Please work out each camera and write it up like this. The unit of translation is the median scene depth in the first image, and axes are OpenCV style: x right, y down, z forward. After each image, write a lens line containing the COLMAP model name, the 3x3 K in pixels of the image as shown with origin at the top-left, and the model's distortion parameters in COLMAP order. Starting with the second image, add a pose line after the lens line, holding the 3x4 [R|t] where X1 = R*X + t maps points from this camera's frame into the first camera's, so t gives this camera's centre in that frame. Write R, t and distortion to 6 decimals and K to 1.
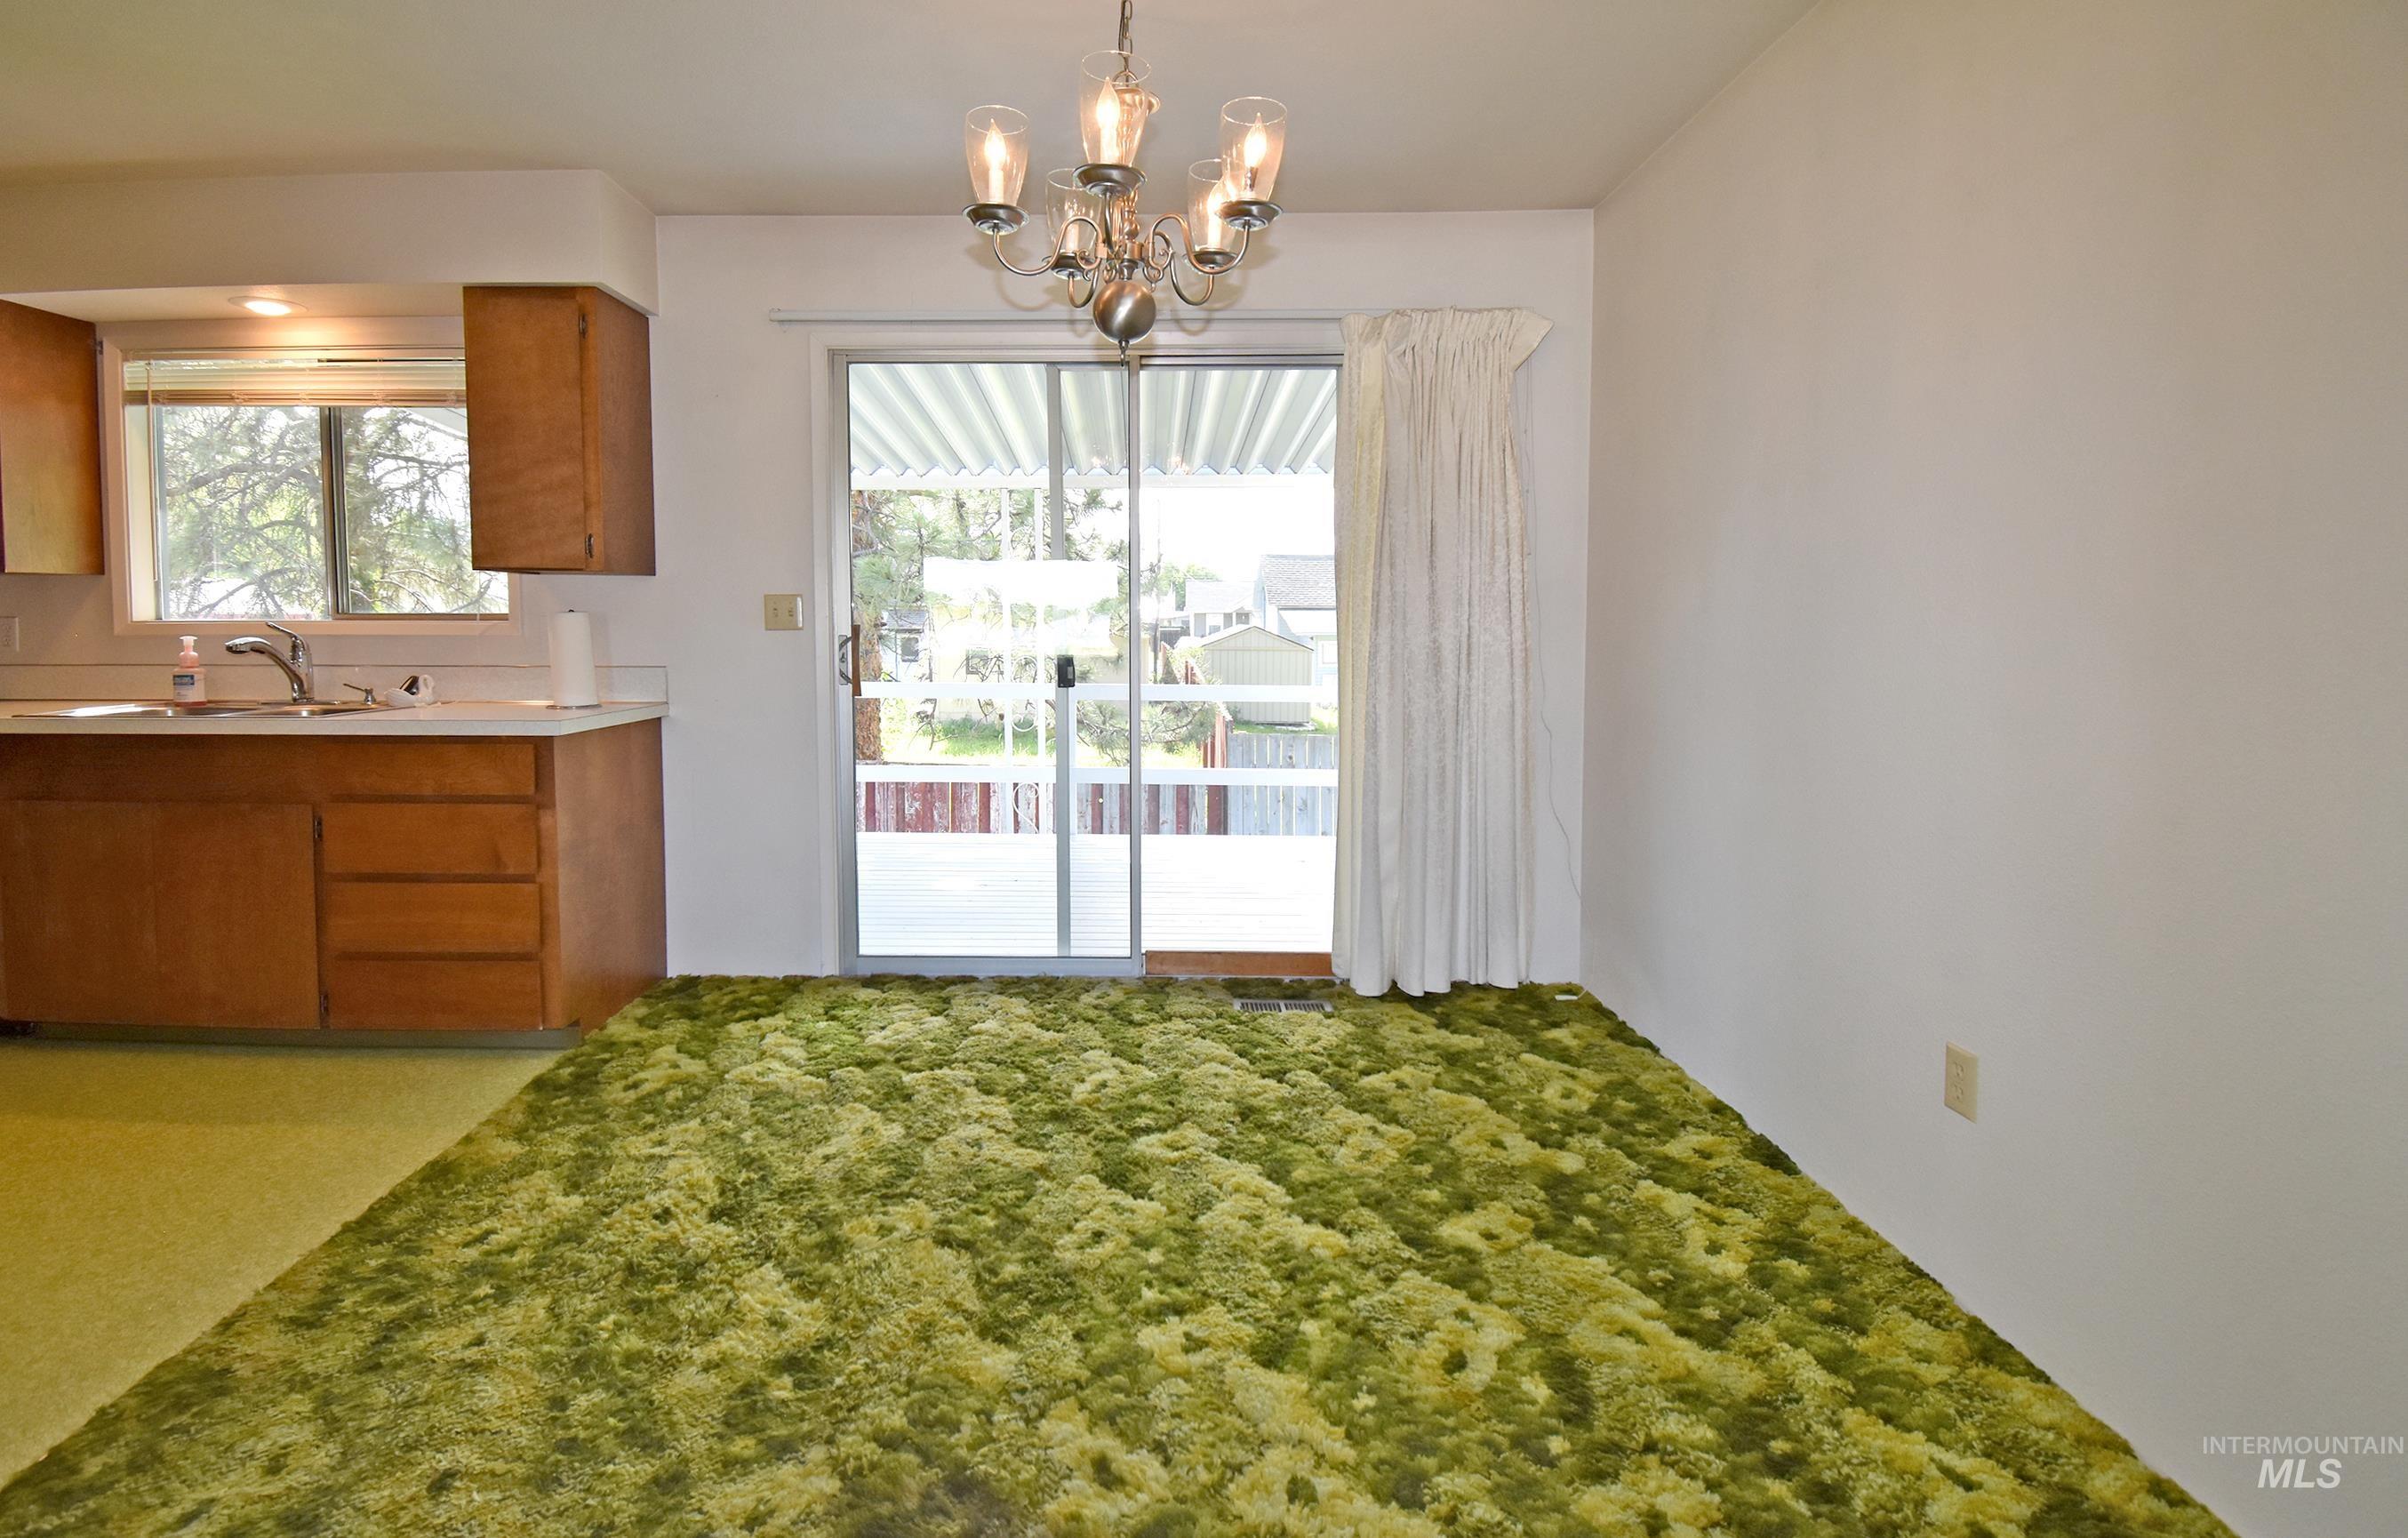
lens RADIAL K [[1052.8, 0, 1133.2], [0, 1052.8, 714.9], [0, 0, 1]] dist [0.001534, -0.014881]
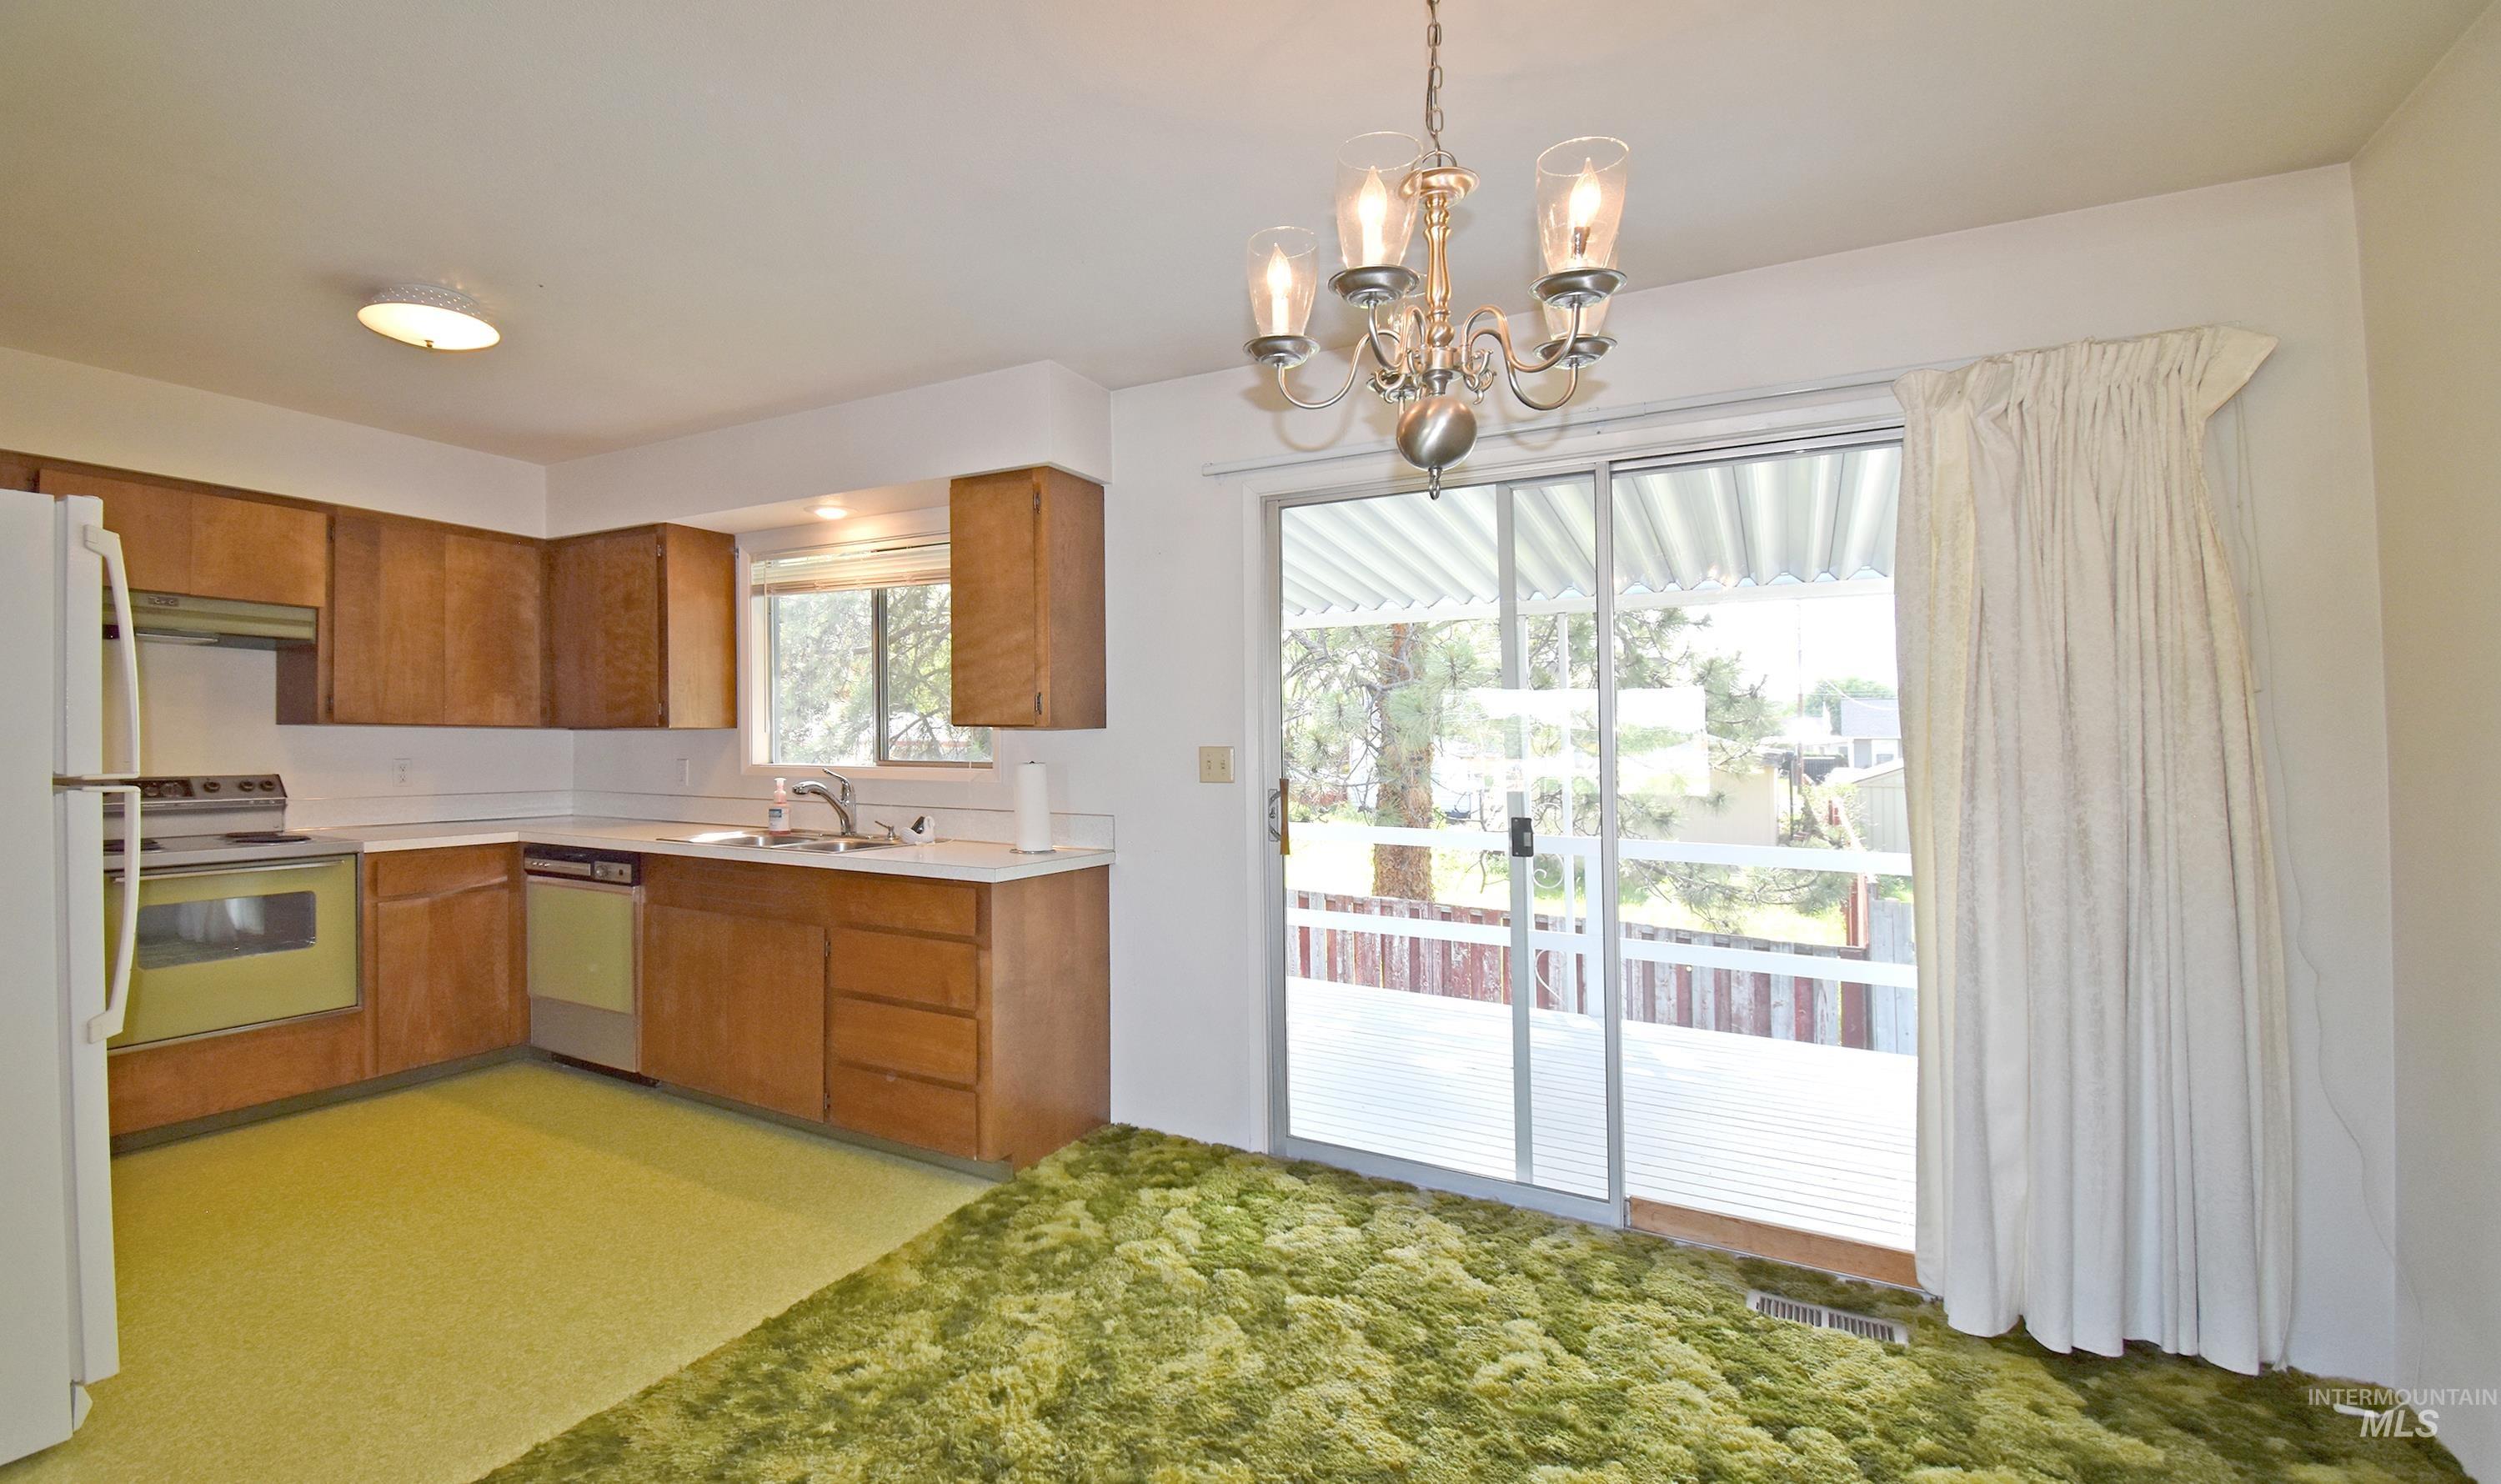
lens RADIAL K [[1087.6, 0, 1145.7], [0, 1087.6, 748.4], [0, 0, 1]] dist [0.014503, -0.021263]
pose [[0.864519, 0.005455, -0.502571, 0.130948], [-0.048283, 0.996218, -0.072243, -0.040915], [0.500276, 0.086722, 0.861512, 0.108042]]
